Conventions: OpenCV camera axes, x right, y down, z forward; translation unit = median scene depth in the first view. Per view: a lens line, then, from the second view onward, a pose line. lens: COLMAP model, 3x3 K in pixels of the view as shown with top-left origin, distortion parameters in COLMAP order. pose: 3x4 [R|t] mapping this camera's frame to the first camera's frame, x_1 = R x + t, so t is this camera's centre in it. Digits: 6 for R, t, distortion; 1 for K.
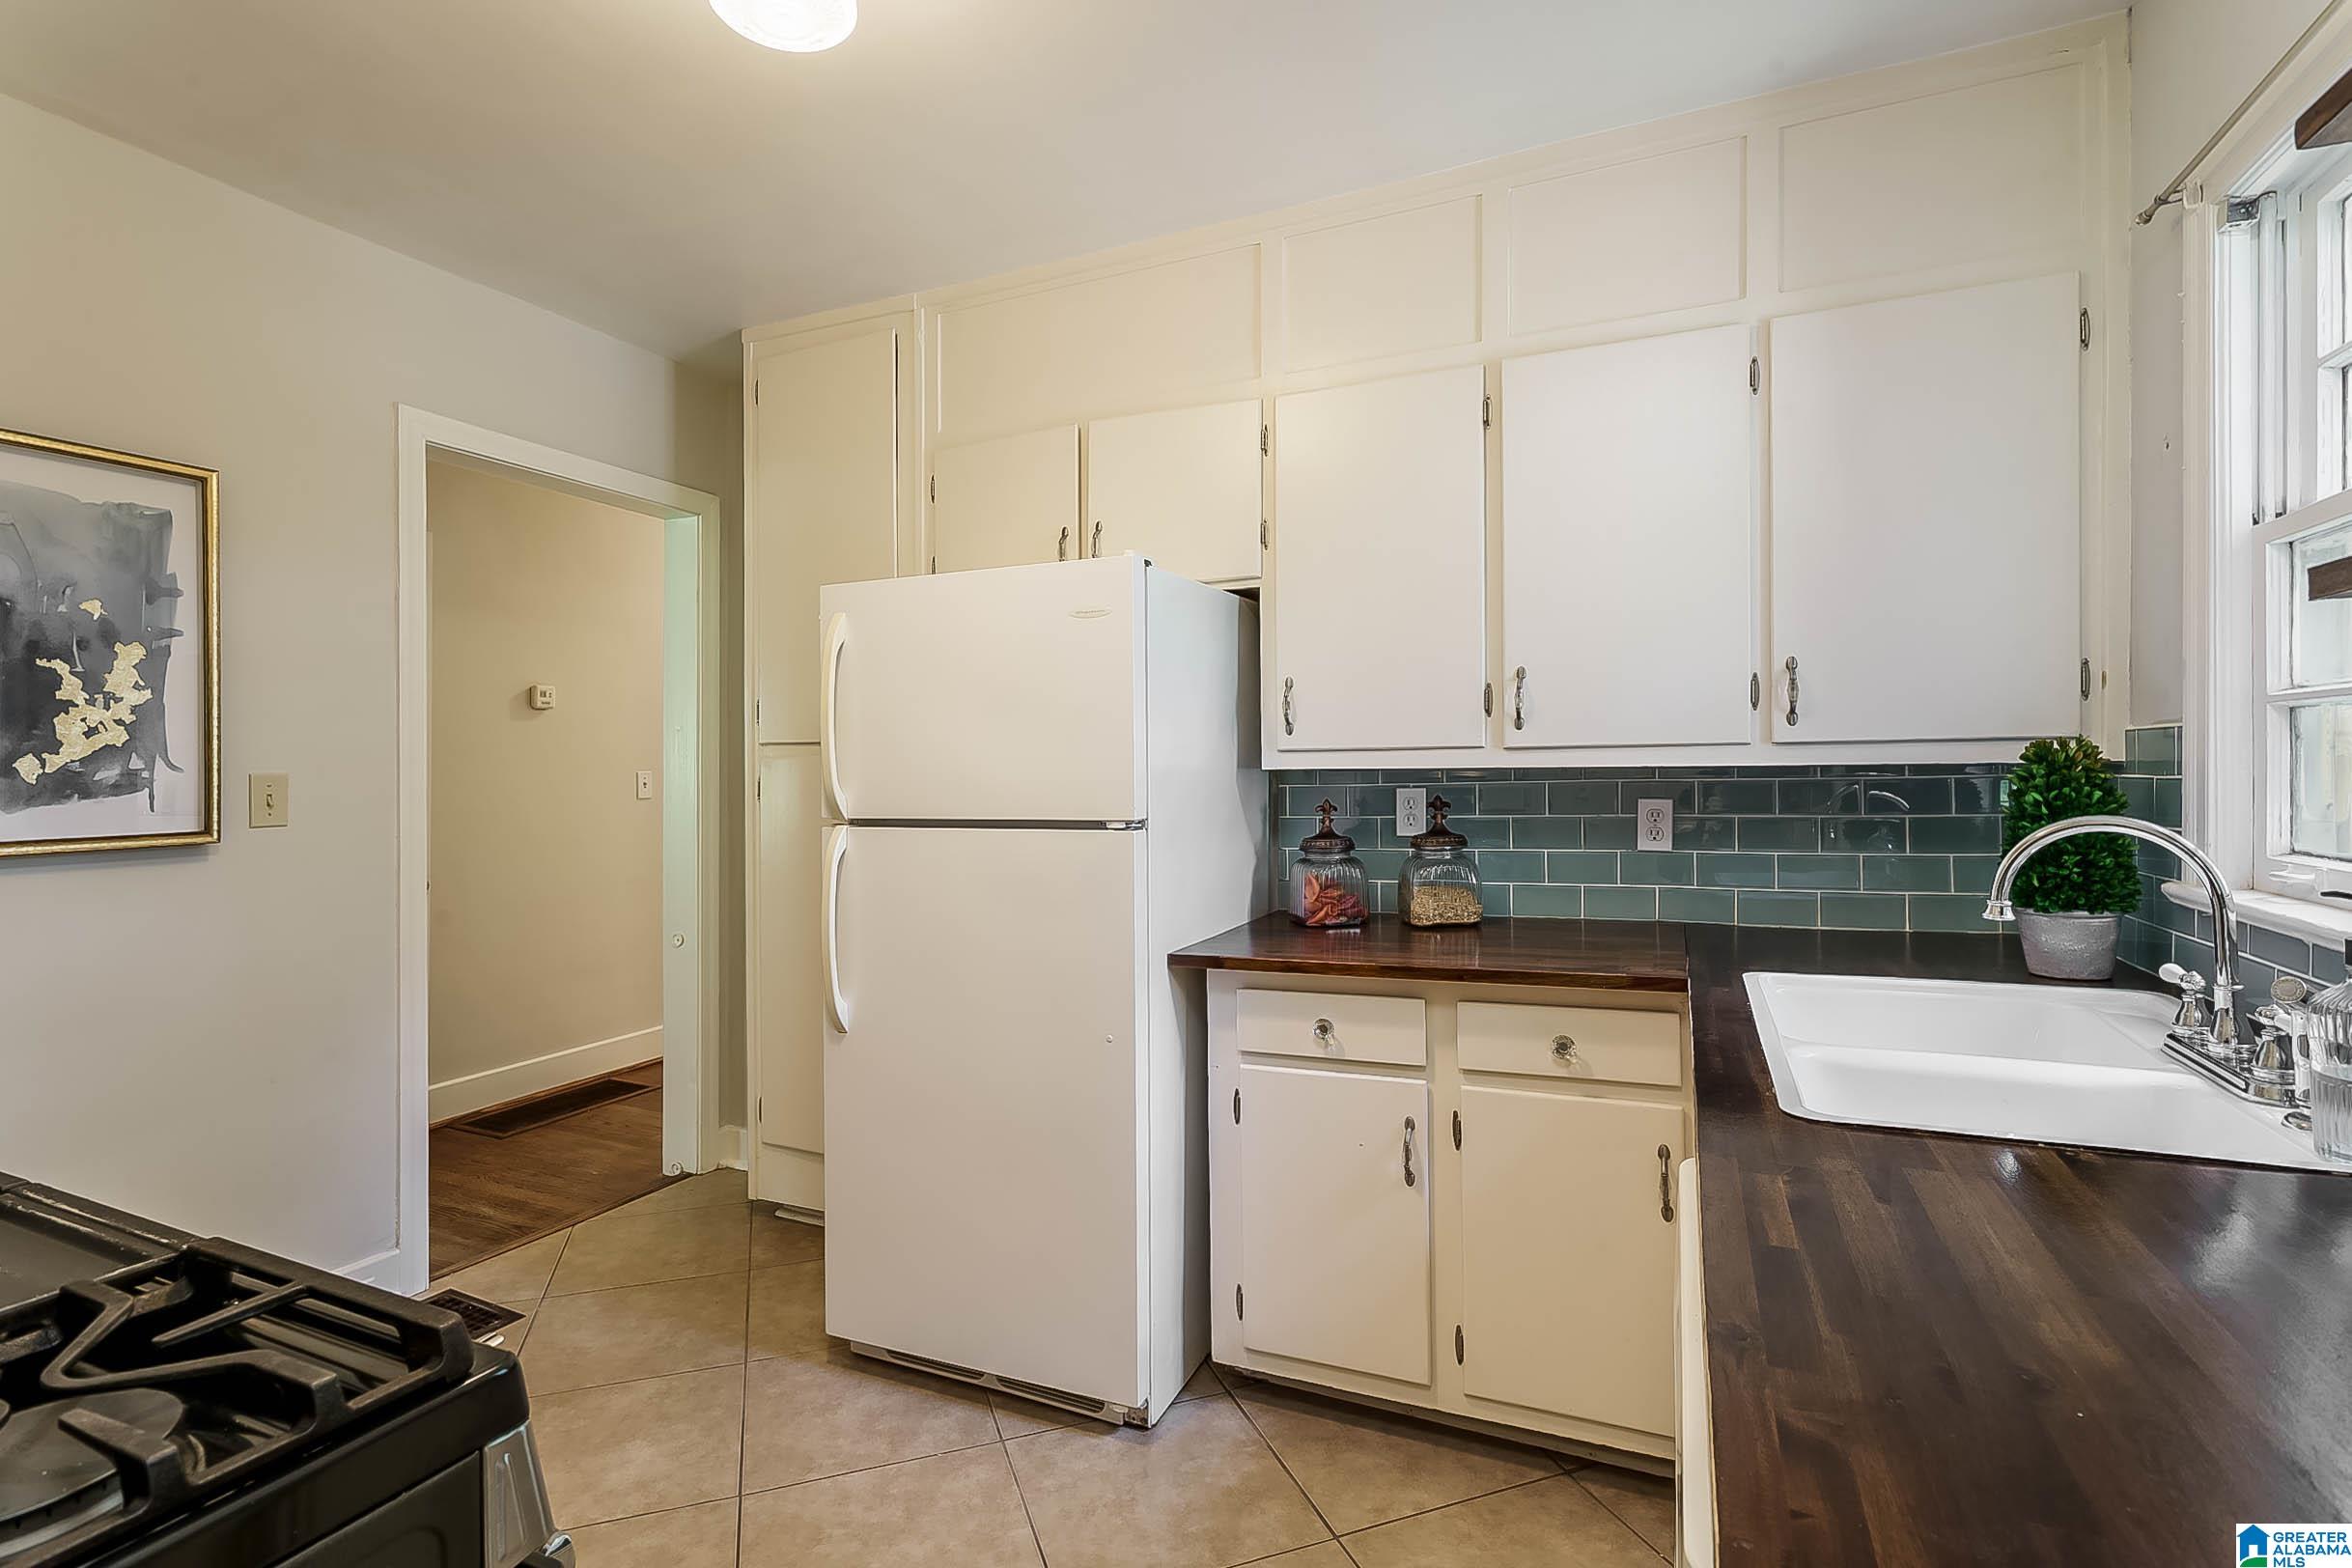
lens RADIAL K [[1131.4, 0, 1177.2], [0, 1131.4, 754.4], [0, 0, 1]] dist [0.000100, 0.000058]
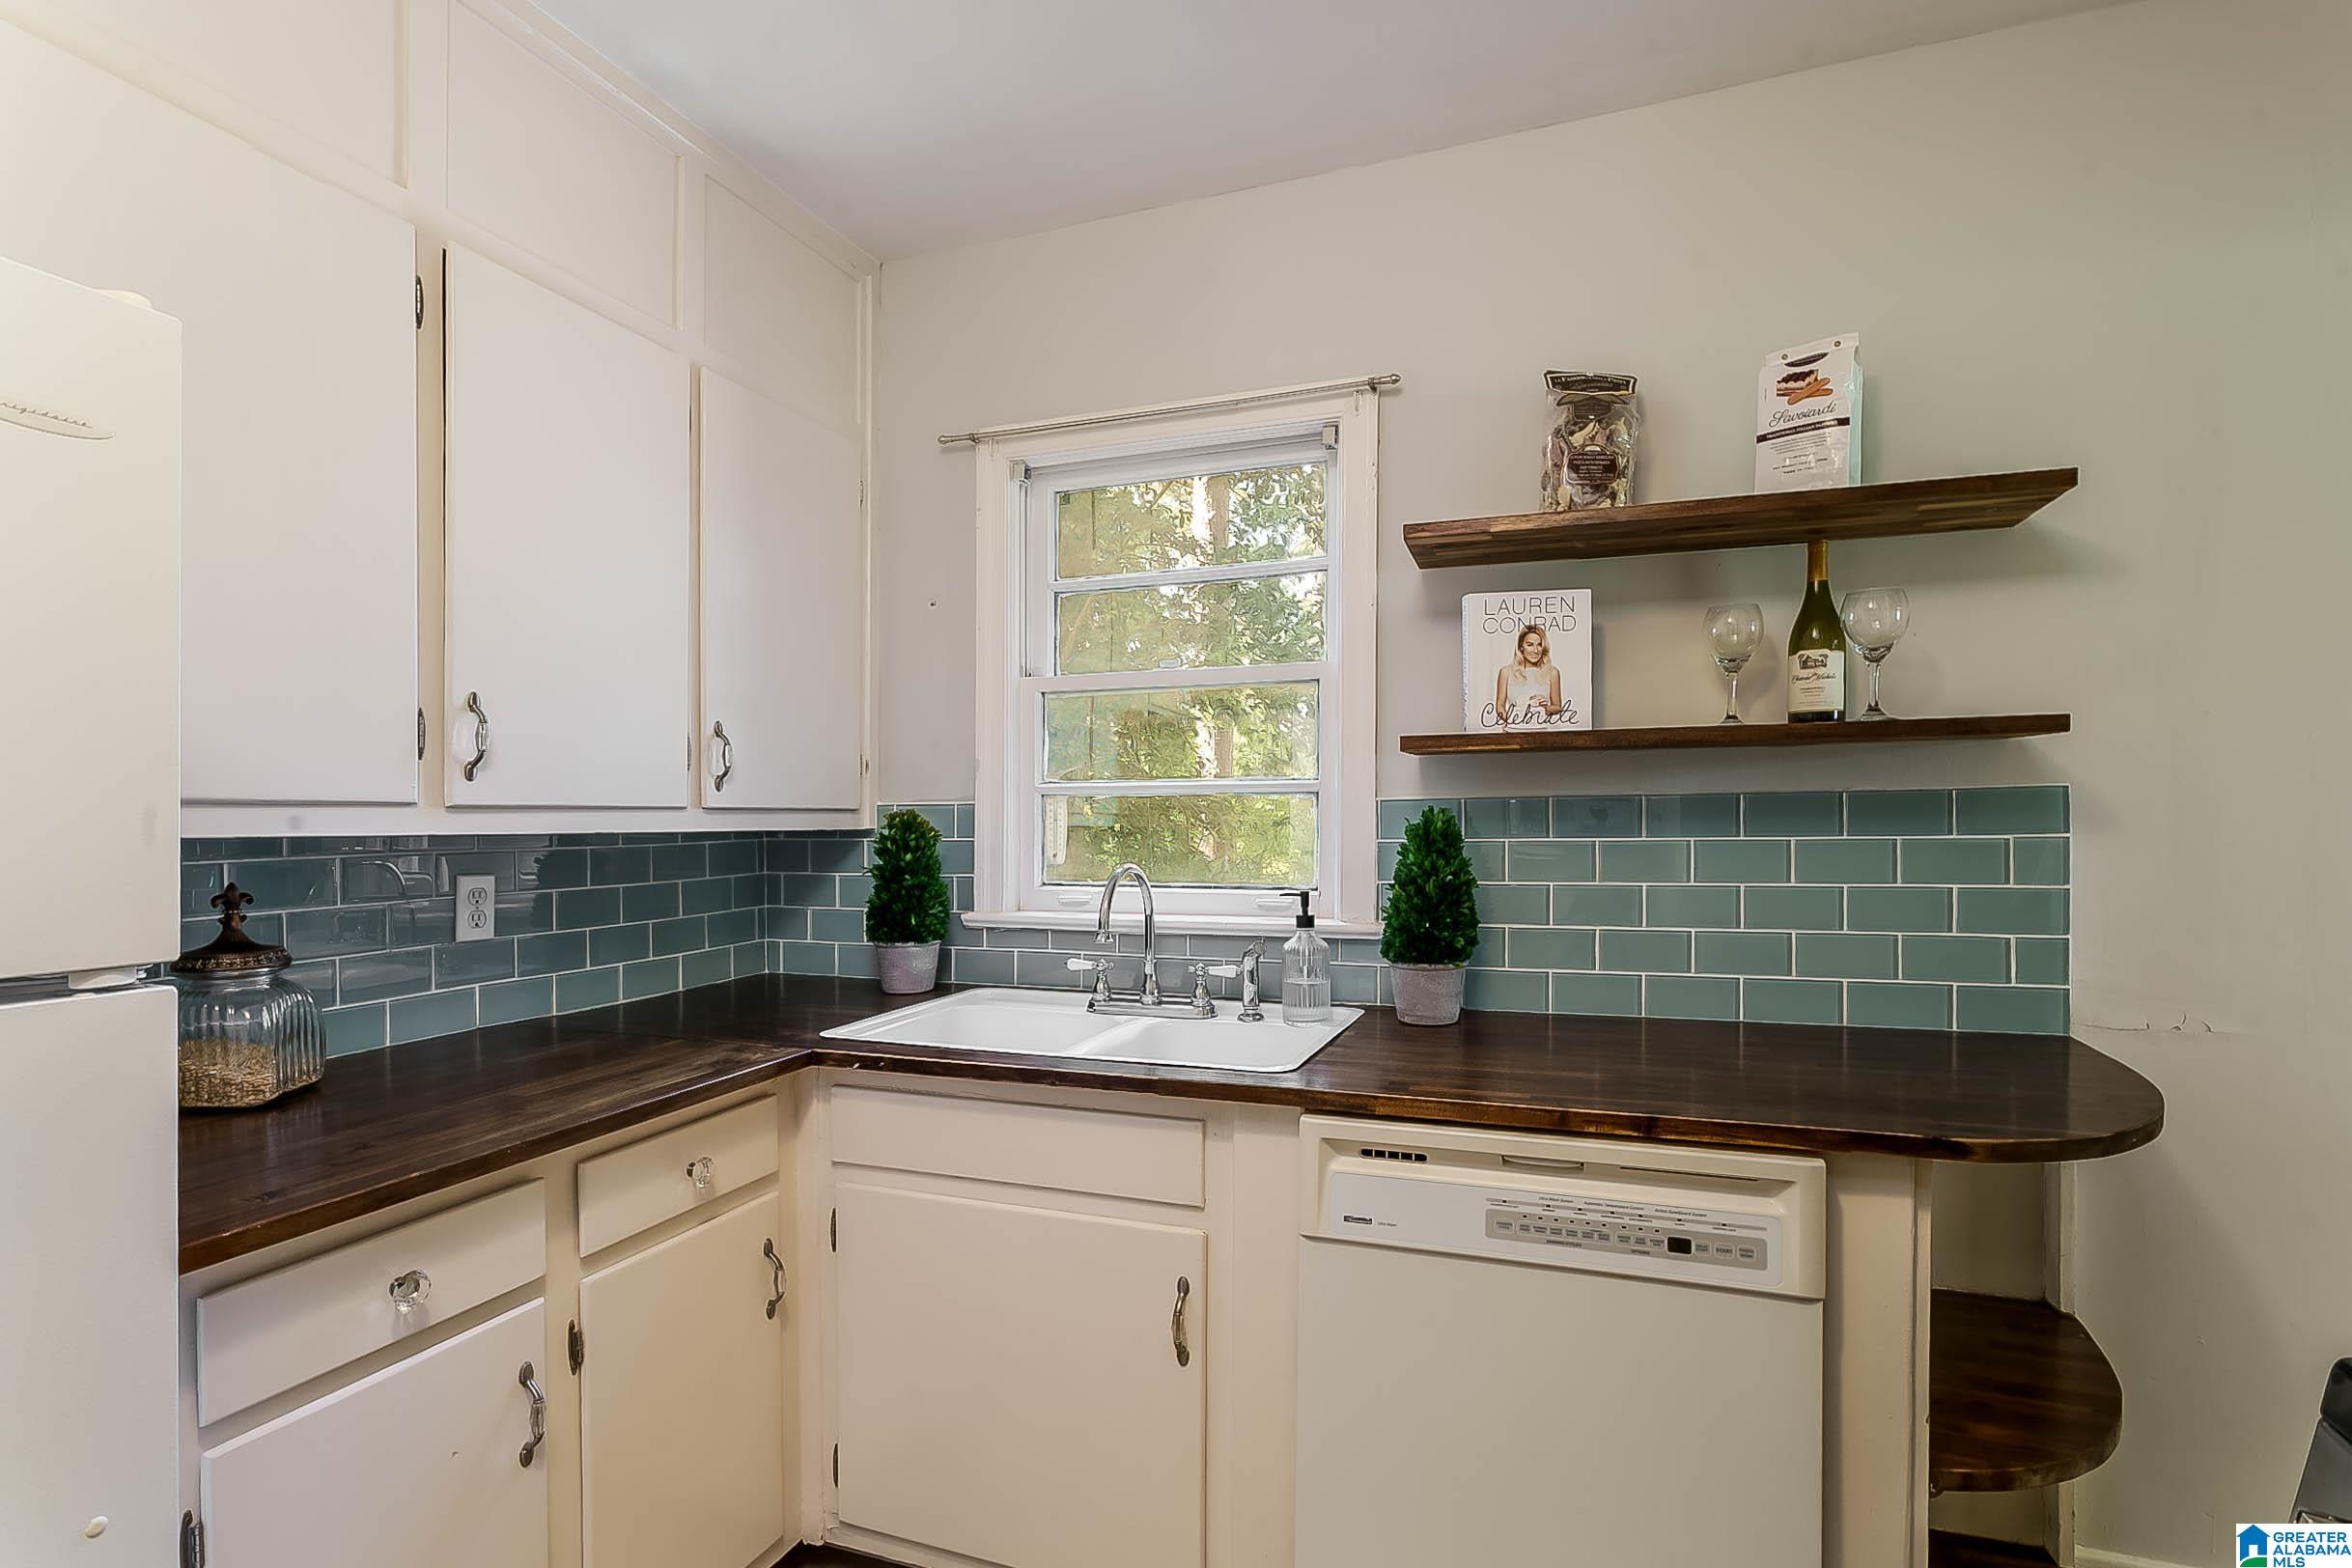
lens RADIAL K [[1109.0, 0, 1174.3], [0, 1109.0, 844.7], [0, 0, 1]] dist [-0.000283, 0.000042]
pose [[-0.057568, -0.007656, 0.998312, -0.411624], [-0.001212, 0.999970, 0.007599, 0.012334], [-0.998341, -0.000773, -0.057576, 0.597240]]
